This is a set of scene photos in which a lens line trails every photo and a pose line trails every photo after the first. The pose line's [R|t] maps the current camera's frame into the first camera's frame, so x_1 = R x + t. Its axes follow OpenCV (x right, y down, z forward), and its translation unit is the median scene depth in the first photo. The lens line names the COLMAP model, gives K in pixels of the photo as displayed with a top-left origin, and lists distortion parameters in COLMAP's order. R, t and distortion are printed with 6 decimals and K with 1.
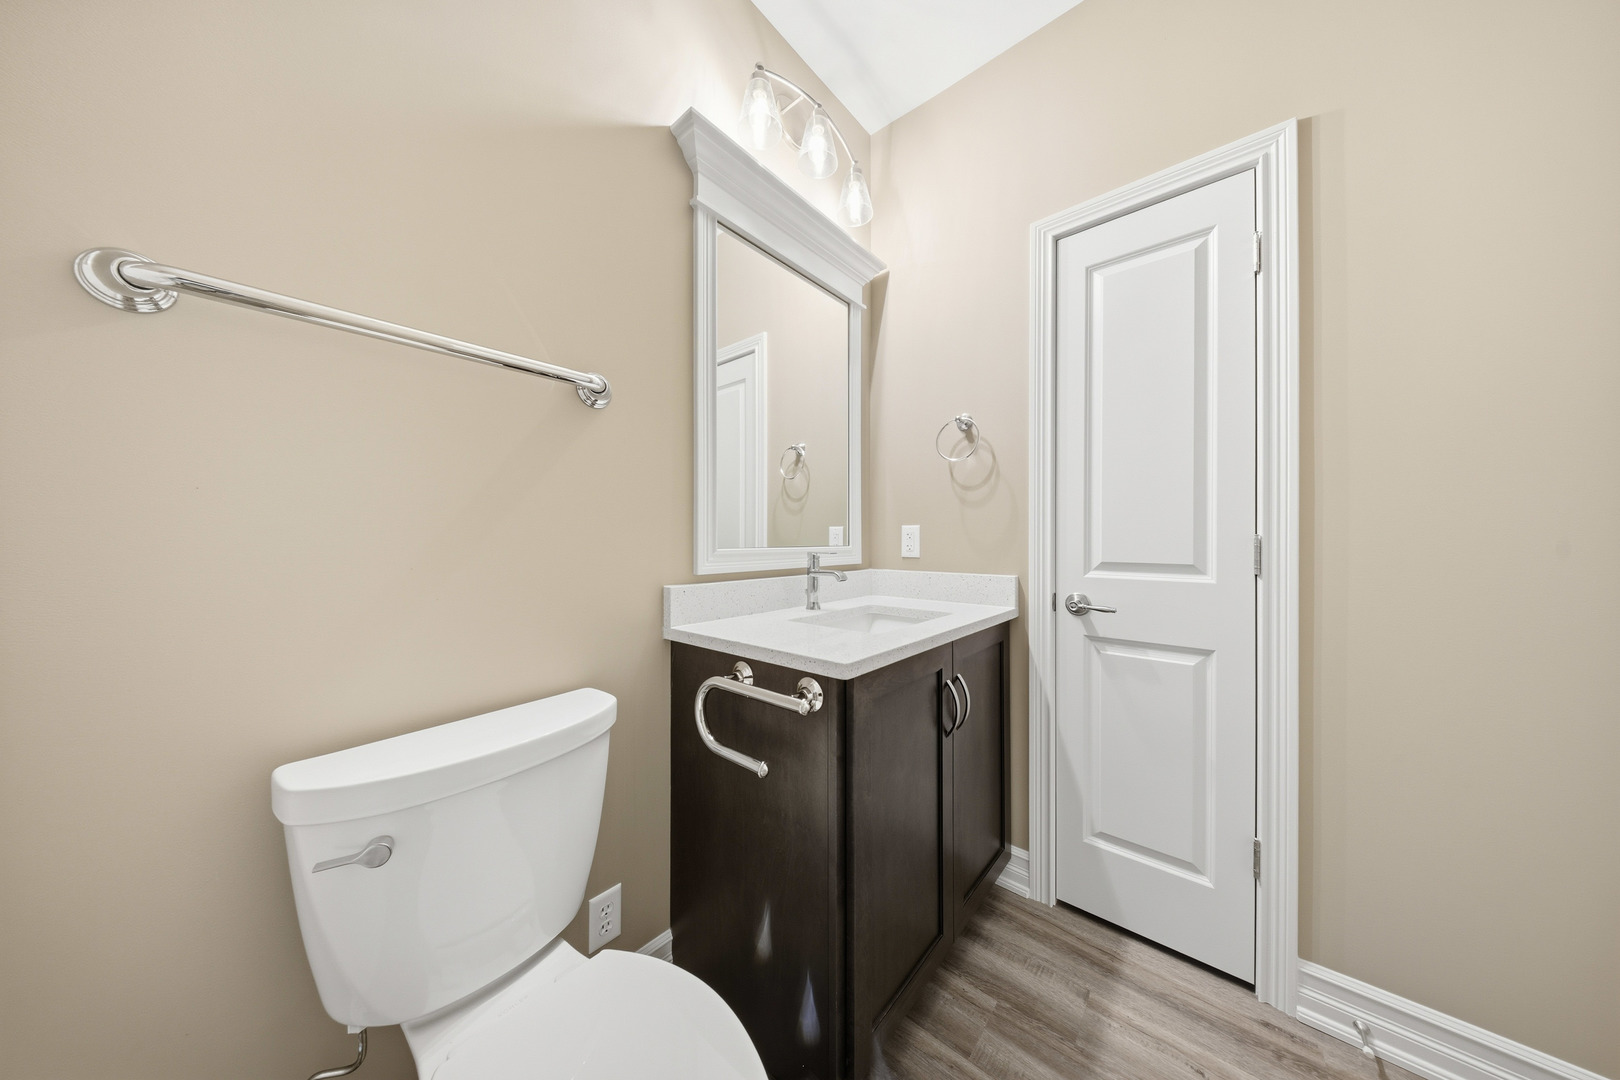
lens RADIAL K [[485.5, 0, 811.6], [0, 485.5, 543.9], [0, 0, 1]] dist [0.001118, -0.000422]
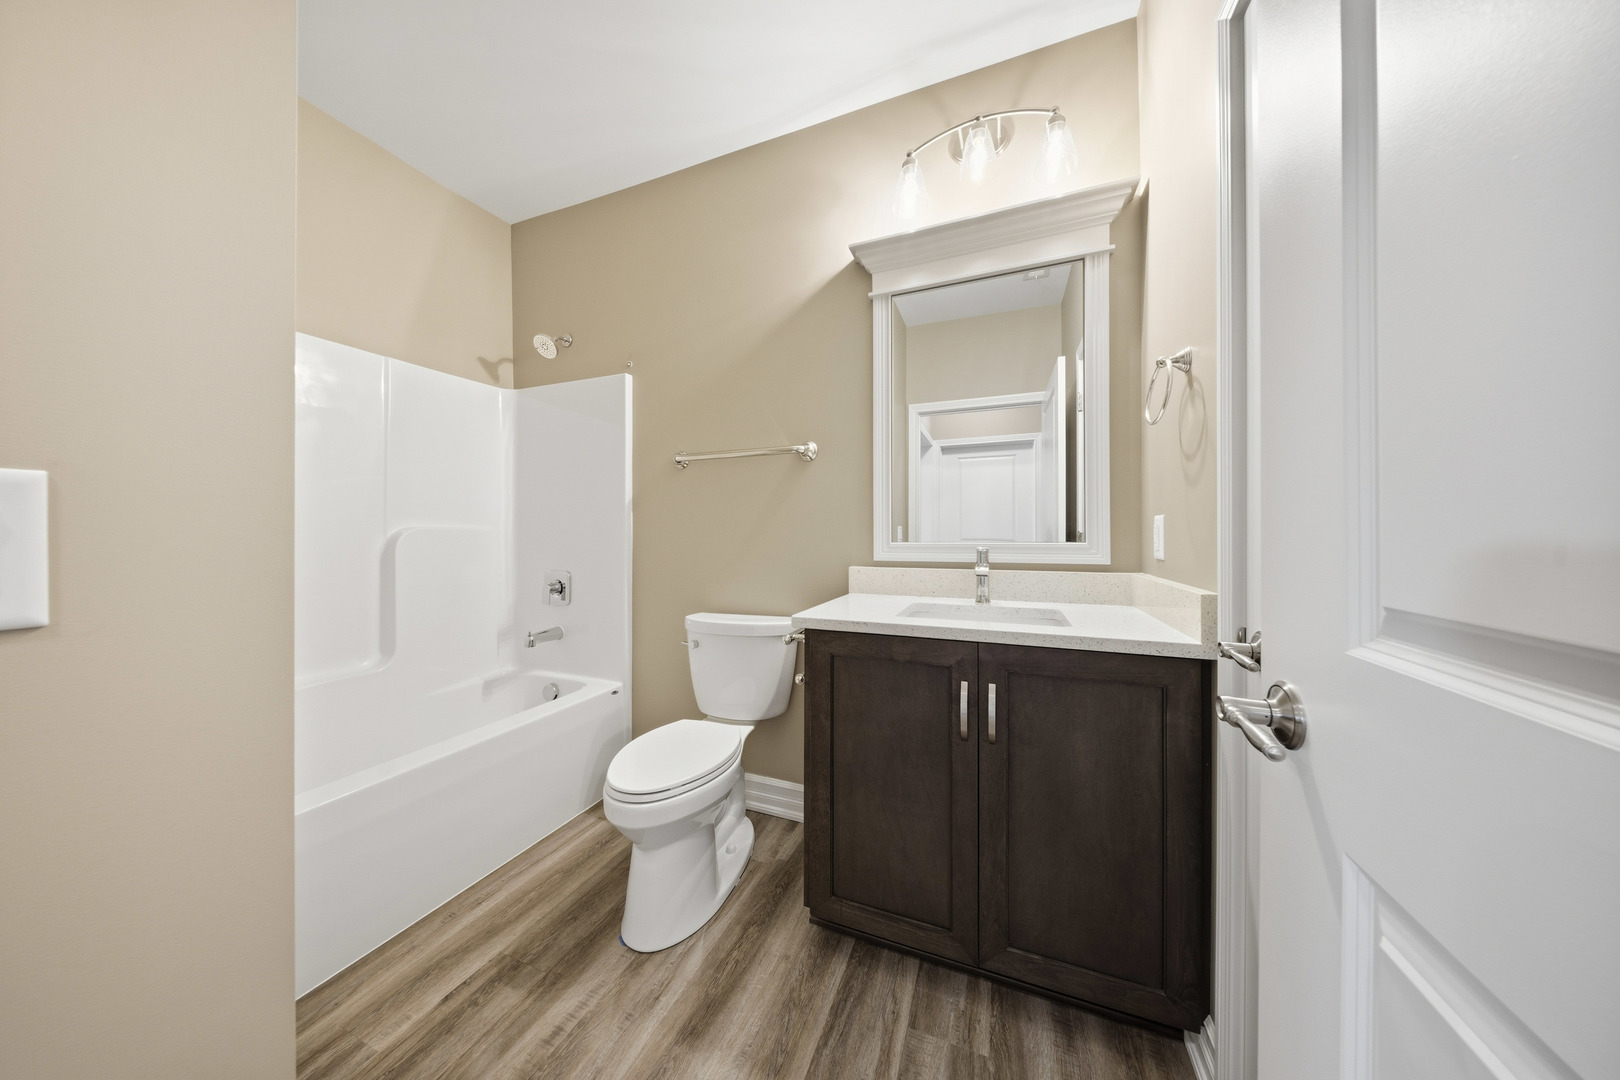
lens RADIAL K [[485.5, 0, 816.3], [0, 485.5, 537.7], [0, 0, 1]] dist [0.001118, -0.000422]
pose [[0.325093, 0.004541, -0.945671, 1.022920], [0.001023, 0.999986, 0.005154, -0.011956], [0.945681, -0.002643, 0.325084, 0.380348]]
